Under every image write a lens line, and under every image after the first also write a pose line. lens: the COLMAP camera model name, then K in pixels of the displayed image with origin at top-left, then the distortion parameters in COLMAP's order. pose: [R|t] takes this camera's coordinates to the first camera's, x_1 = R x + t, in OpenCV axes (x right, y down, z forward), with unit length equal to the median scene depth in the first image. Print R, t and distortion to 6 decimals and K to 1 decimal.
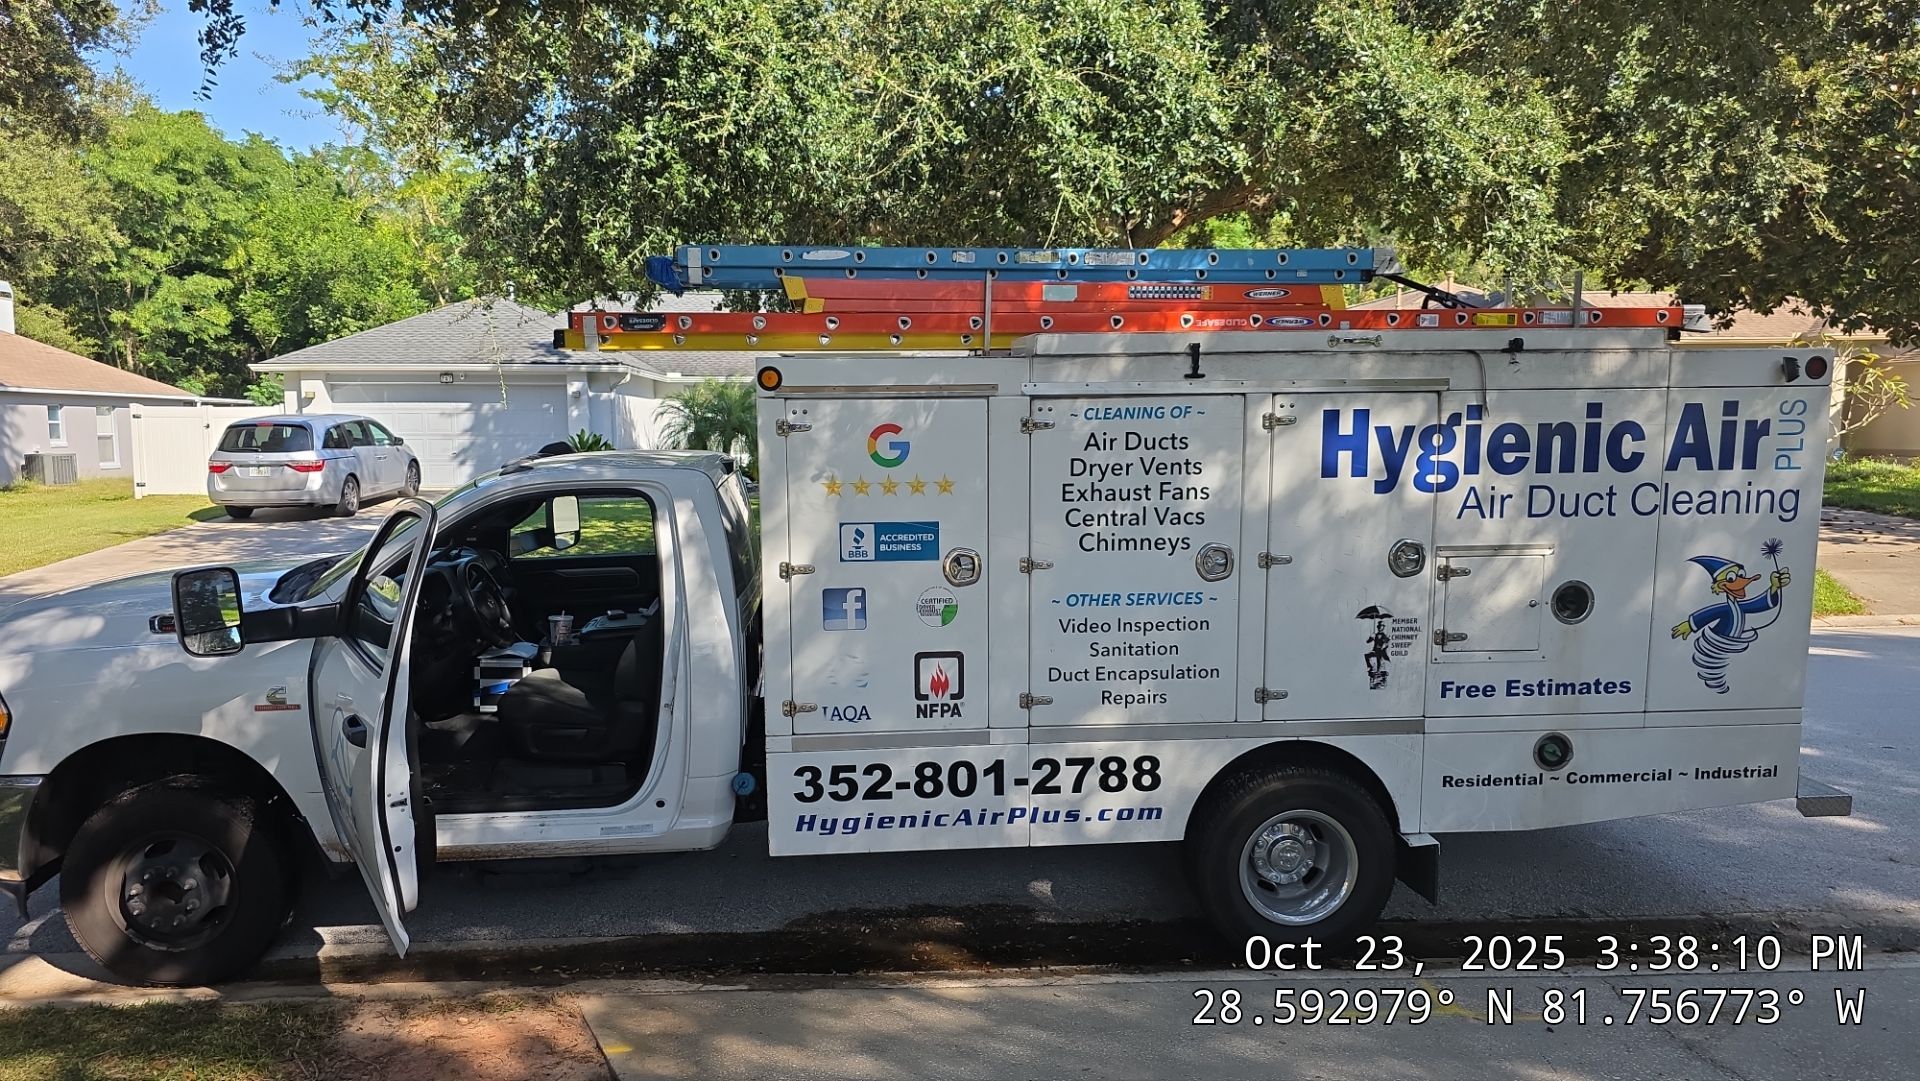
lens RADIAL K [[1322.6, 0, 938.5], [0, 1322.6, 547.1], [0, 0, 1]] dist [0.008275, -0.000066]
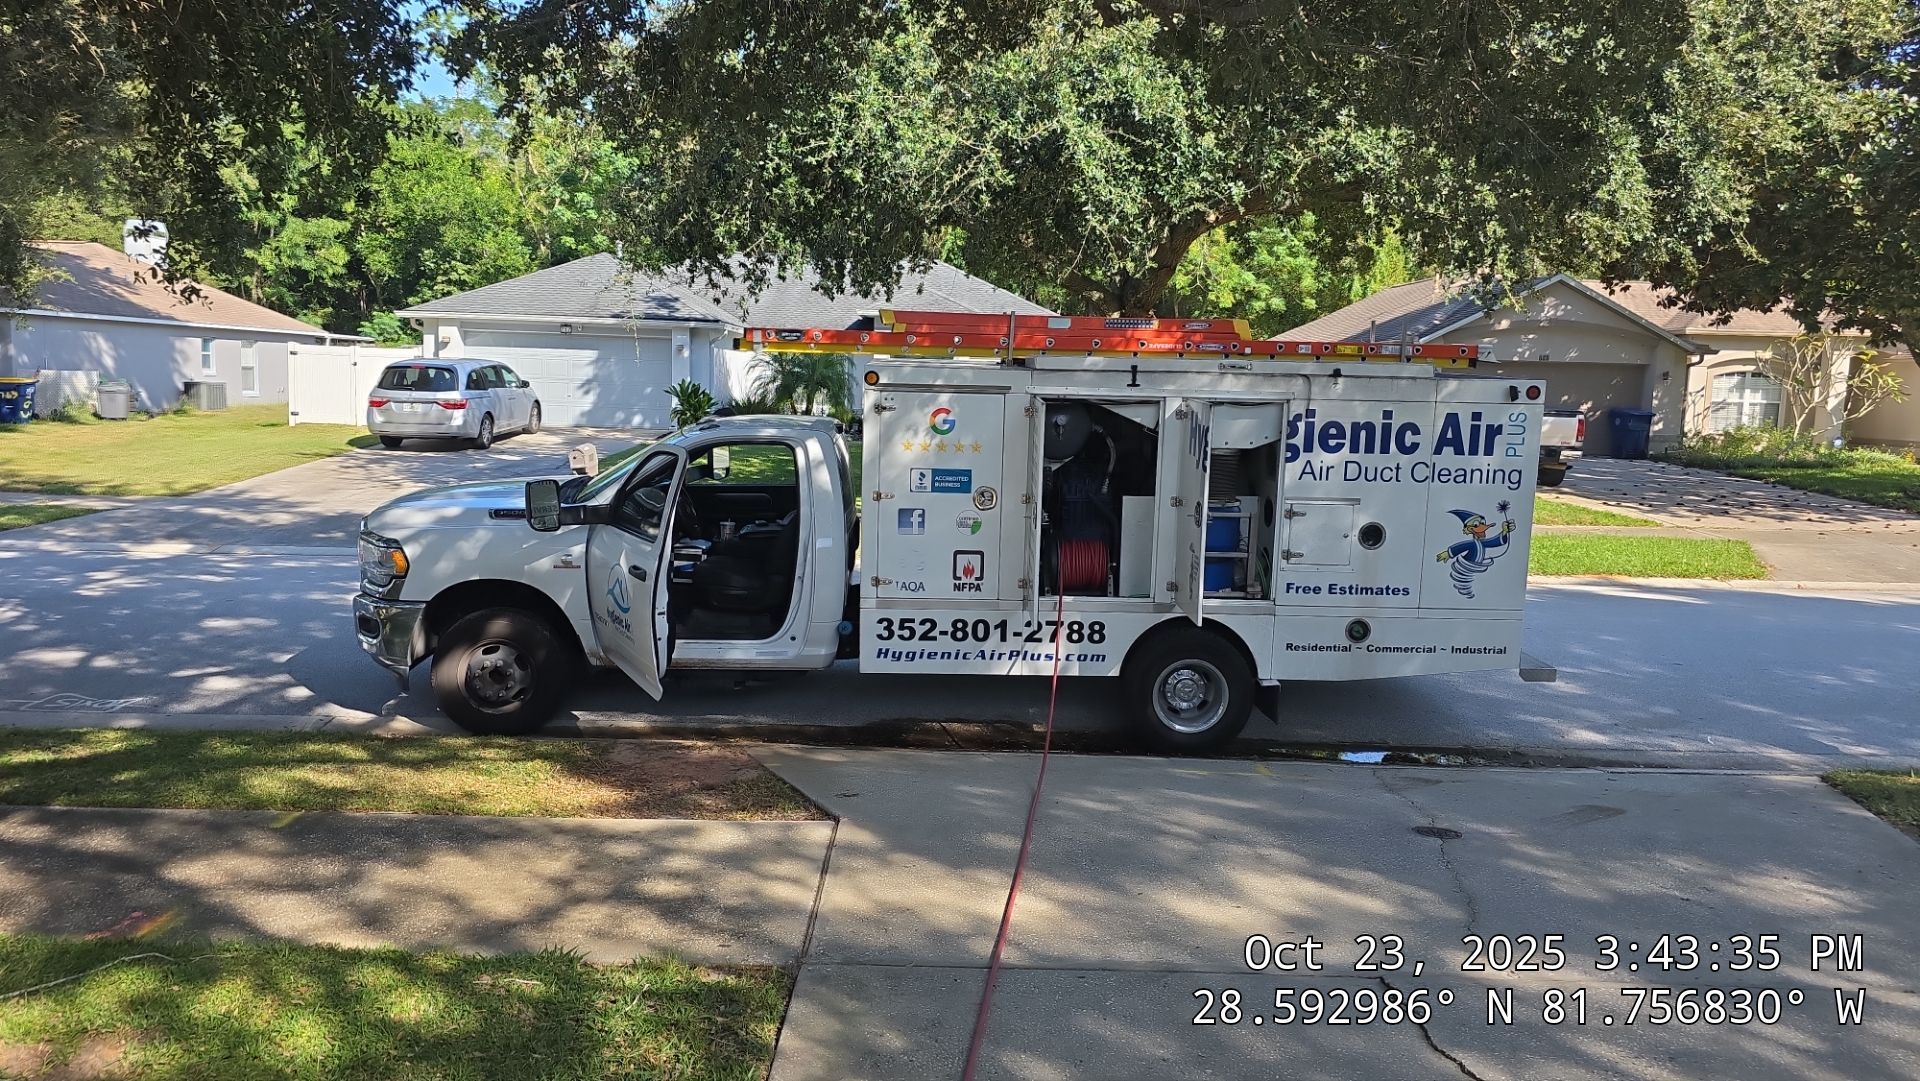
lens RADIAL K [[1388.7, 0, 960.0], [0, 1388.7, 540.5], [0, 0, 1]] dist [0.036581, -0.050745]
pose [[0.998567, 0.039648, -0.035946, 0.046974], [-0.038616, 0.998834, 0.028961, 0.017428], [0.037053, -0.027532, 0.998934, -0.651839]]
